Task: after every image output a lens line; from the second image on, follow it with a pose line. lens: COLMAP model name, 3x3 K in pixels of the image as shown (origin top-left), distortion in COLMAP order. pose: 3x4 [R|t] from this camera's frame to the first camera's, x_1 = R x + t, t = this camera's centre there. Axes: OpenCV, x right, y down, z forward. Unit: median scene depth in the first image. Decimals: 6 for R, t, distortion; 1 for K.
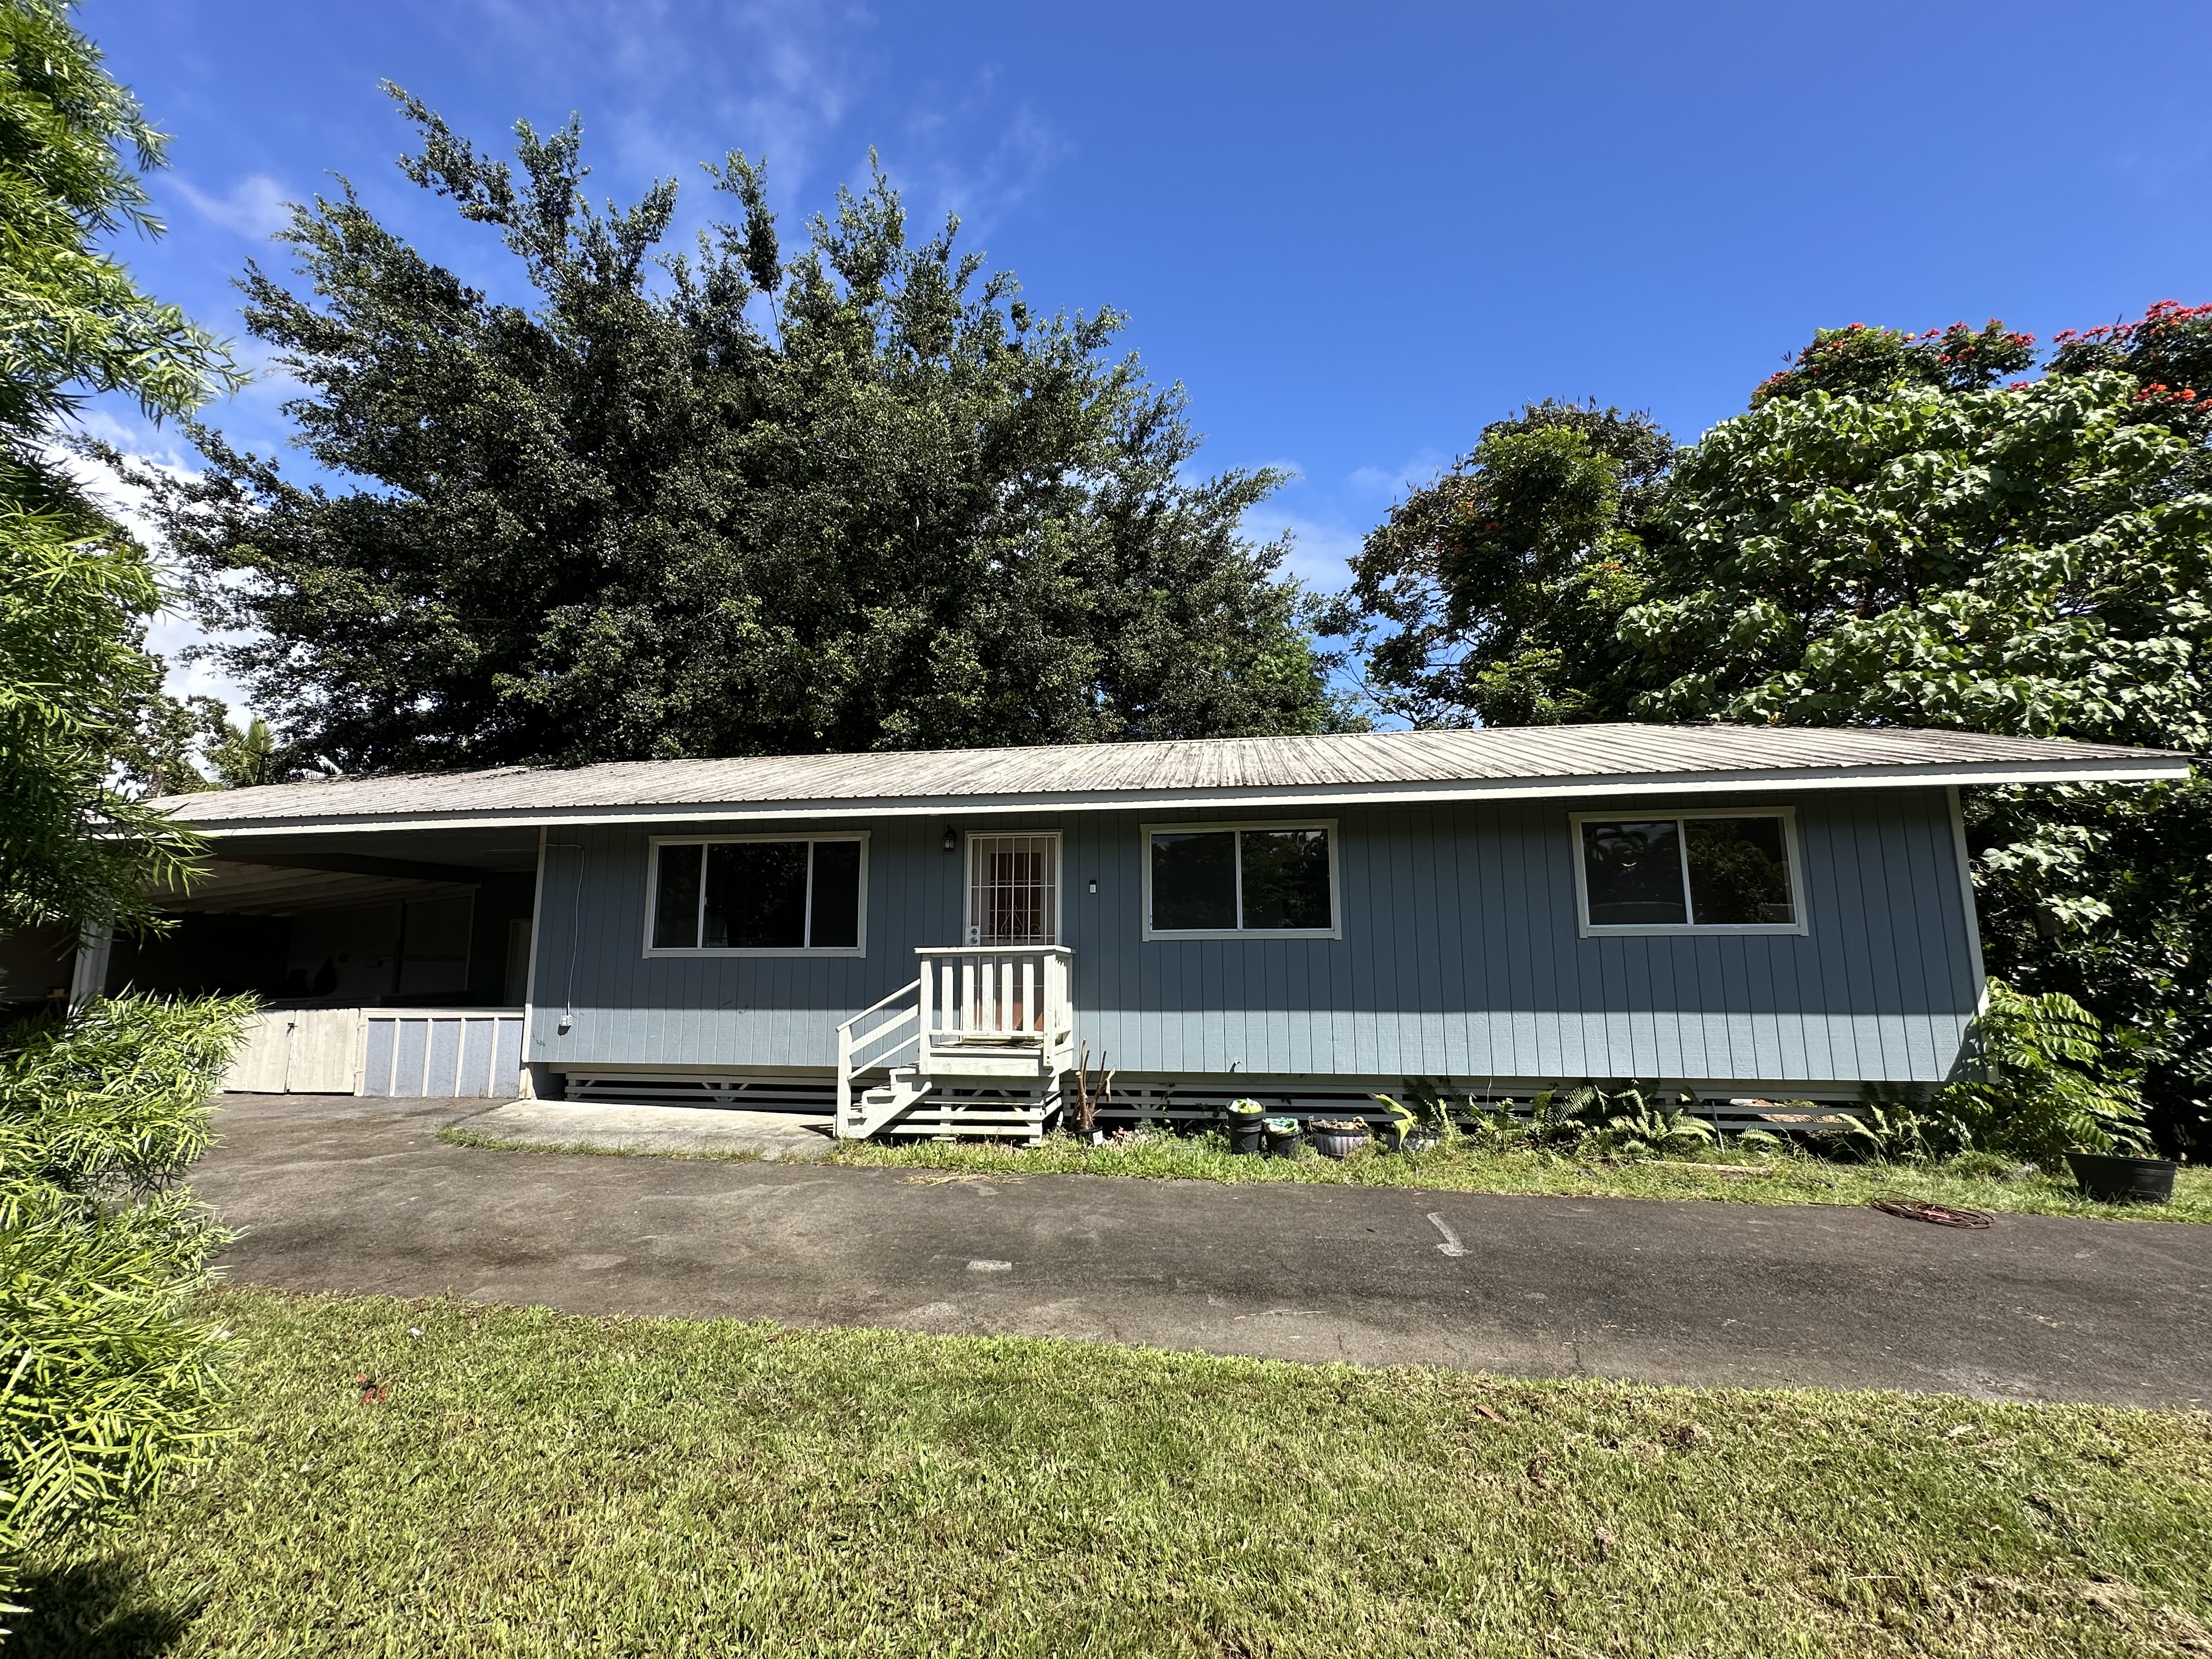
lens RADIAL K [[897.4, 0, 1103.3], [0, 897.4, 828.0], [0, 0, 1]] dist [0.001650, 0.000018]
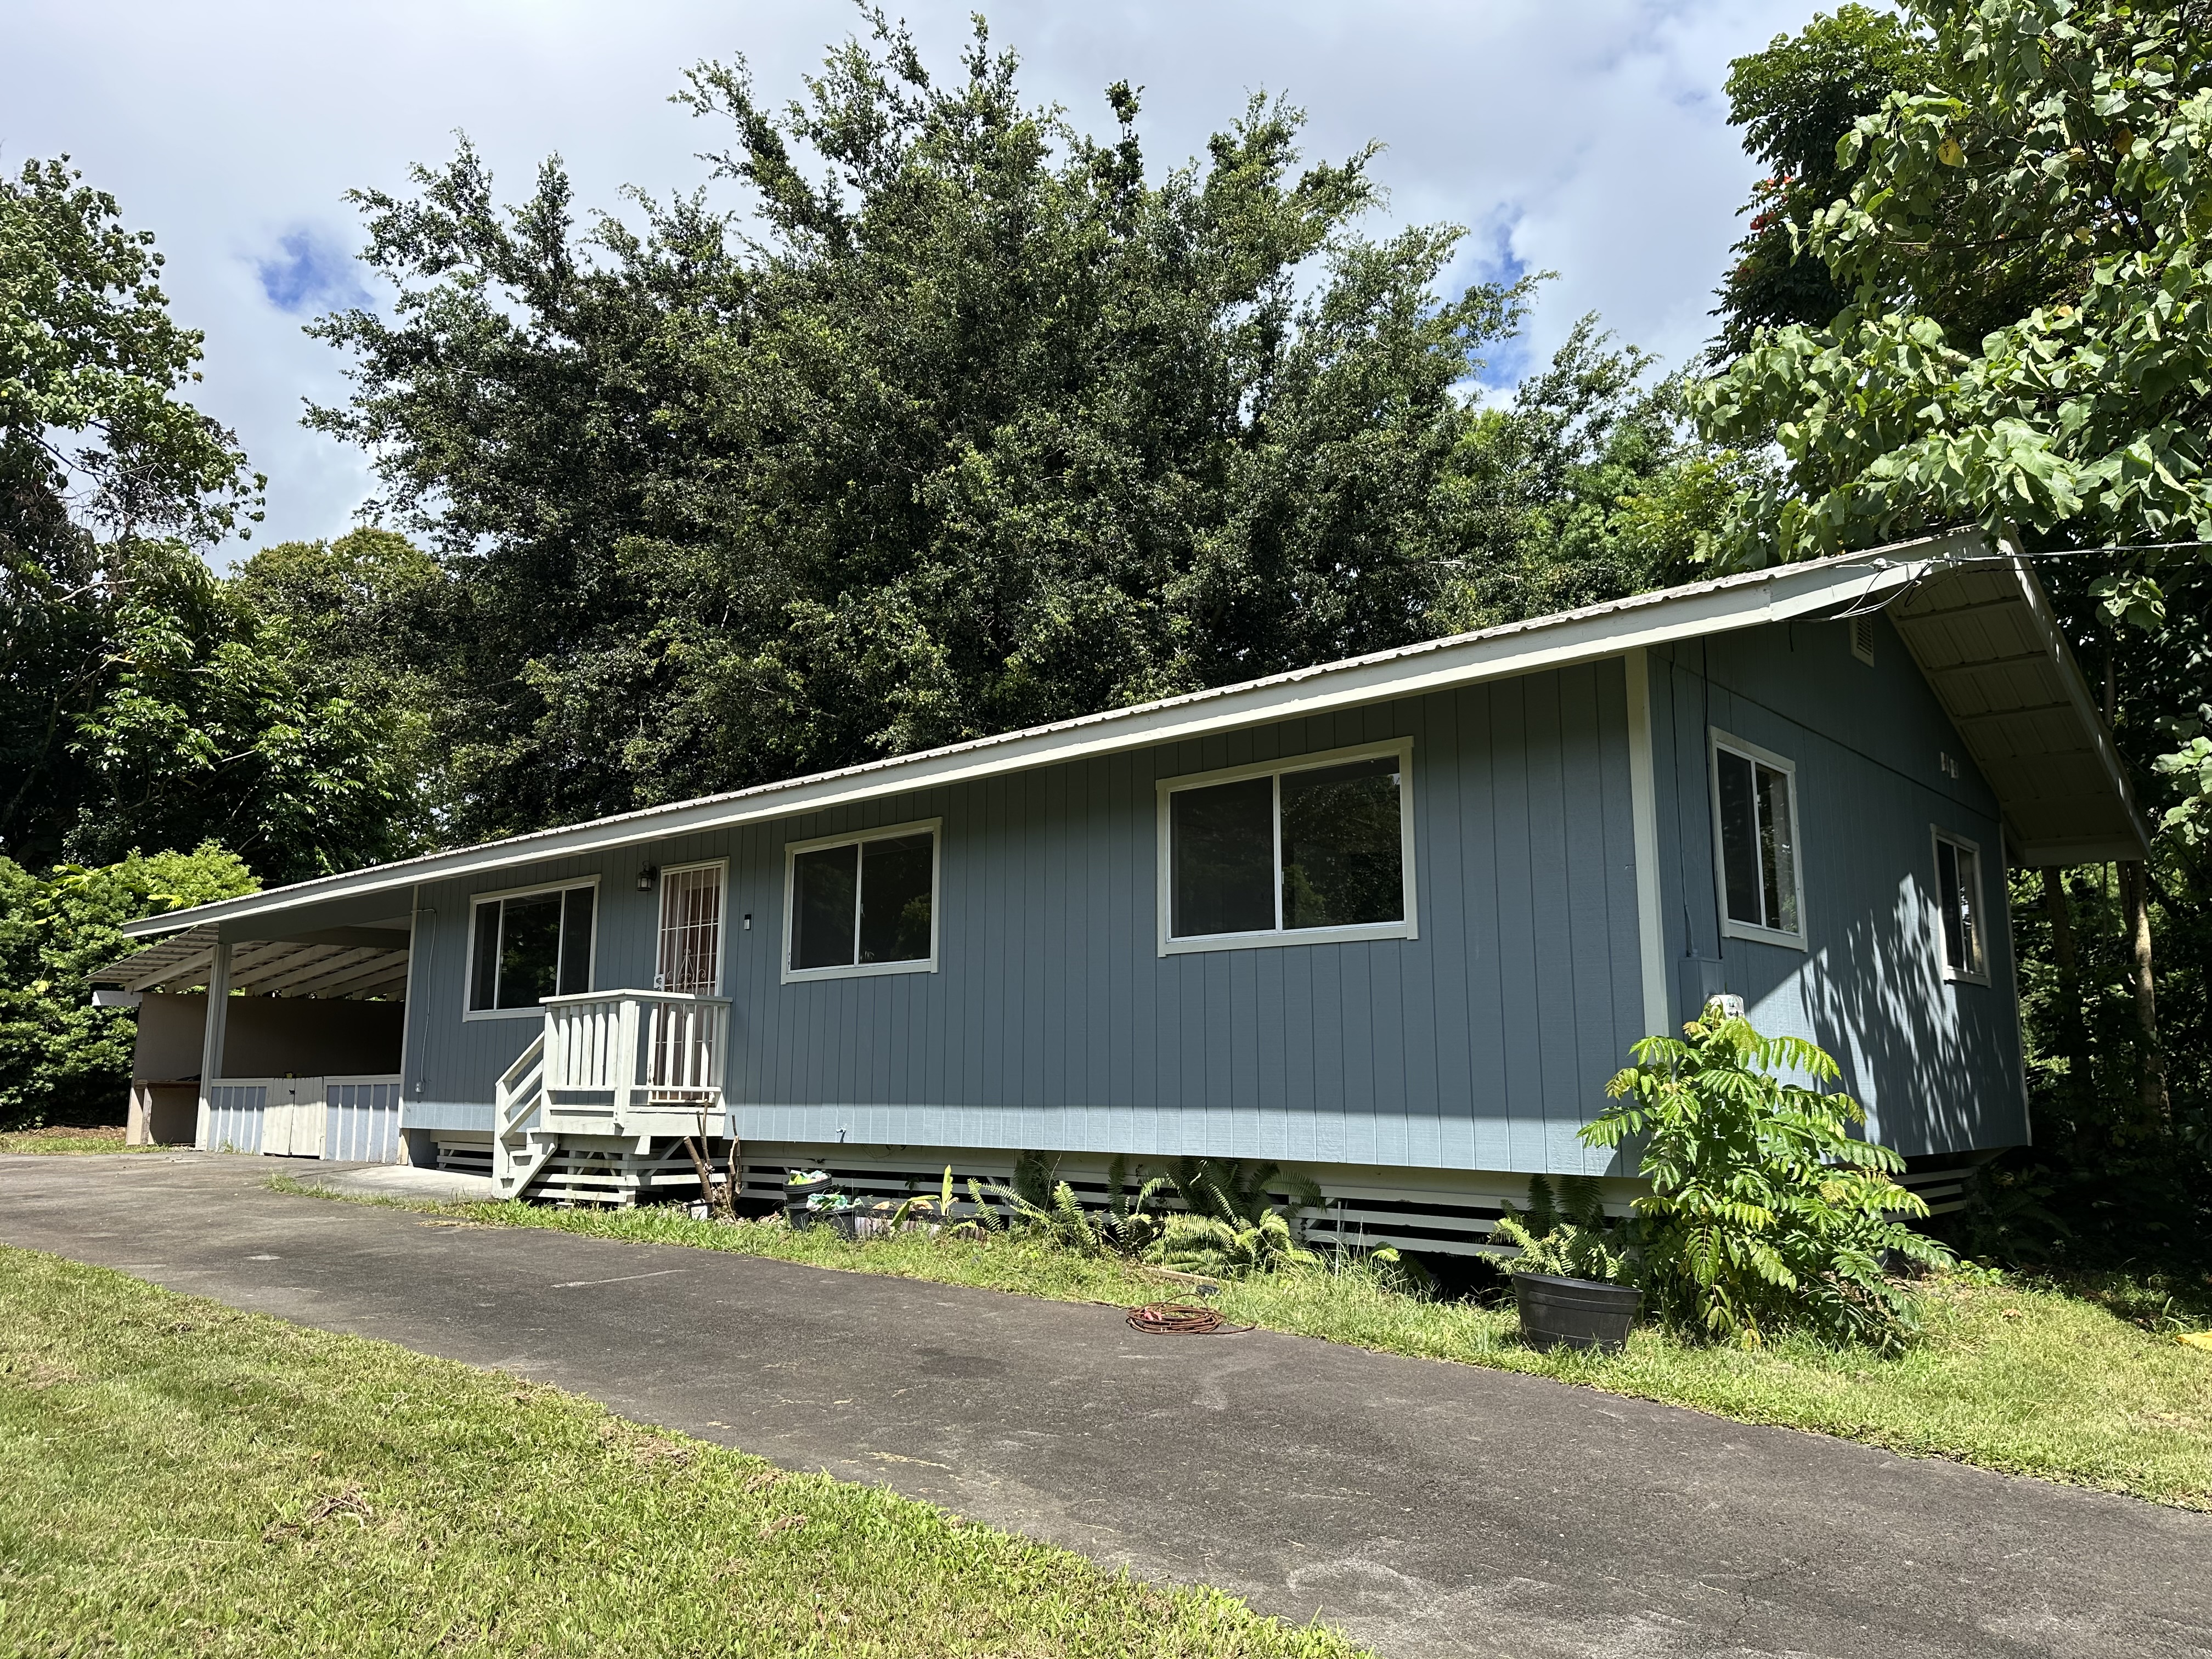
lens RADIAL K [[1537.8, 0, 1106.0], [0, 1537.8, 829.5], [0, 0, 1]] dist [0.126823, -0.113831]
pose [[0.830395, -0.085823, -0.550525, 1.194698], [0.077984, 0.996242, -0.037678, 0.066387], [0.551690, -0.011644, 0.833968, -0.030747]]
